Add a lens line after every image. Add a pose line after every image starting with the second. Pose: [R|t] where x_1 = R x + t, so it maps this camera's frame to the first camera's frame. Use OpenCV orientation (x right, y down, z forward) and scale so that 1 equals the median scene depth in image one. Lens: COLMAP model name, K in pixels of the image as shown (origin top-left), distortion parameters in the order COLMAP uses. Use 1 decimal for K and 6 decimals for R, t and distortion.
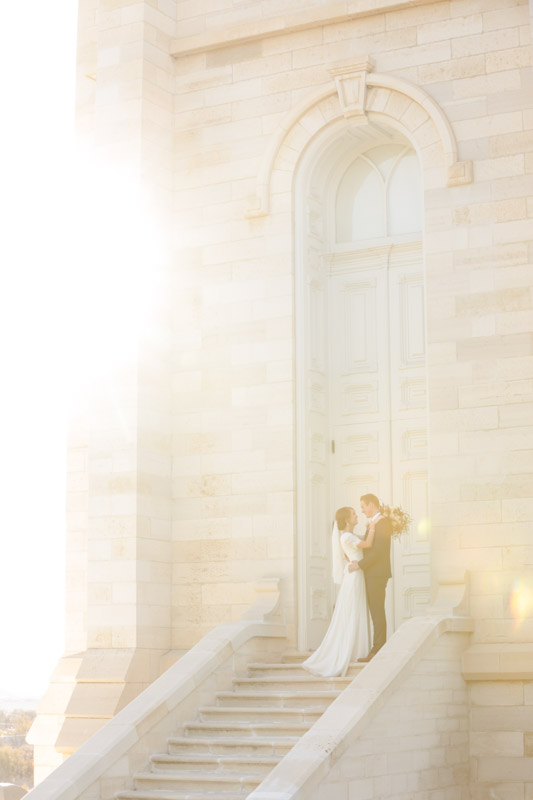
lens RADIAL K [[1593.5, 0, 266.5], [0, 1593.5, 400.0], [0, 0, 1]] dist [-0.317473, 0.087703]
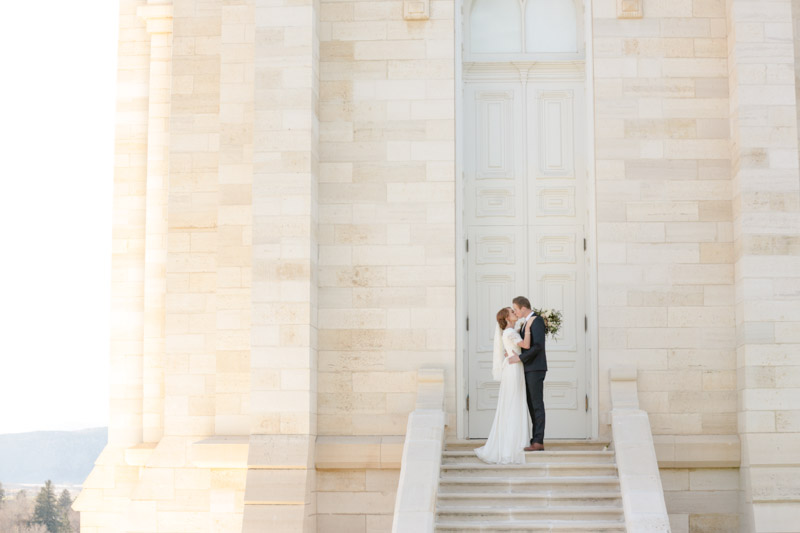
lens RADIAL K [[1593.5, 0, 400.0], [0, 1593.5, 266.5], [0, 0, 1]] dist [-0.317473, 0.087703]
pose [[0.906501, 0.056704, 0.418379, -0.464371], [-0.079721, 0.996103, 0.037726, 0.007210], [-0.414609, -0.067552, 0.907489, 0.062193]]
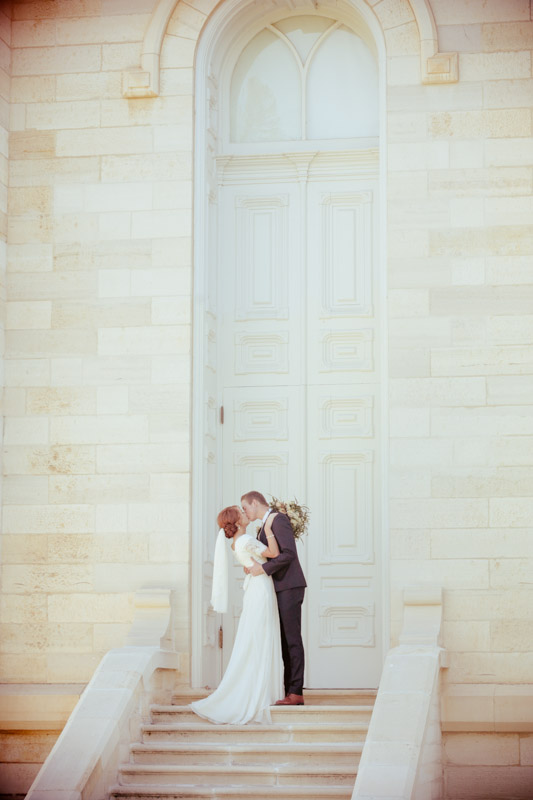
lens RADIAL K [[2183.2, 0, 266.3], [0, 2183.2, 418.6], [0, 0, 1]] dist [-0.070407, -0.192529]
pose [[0.945692, 0.051615, 0.320940, -0.282949], [-0.063279, 0.997657, 0.026010, 0.003128], [-0.318846, -0.044906, 0.946742, 0.022148]]
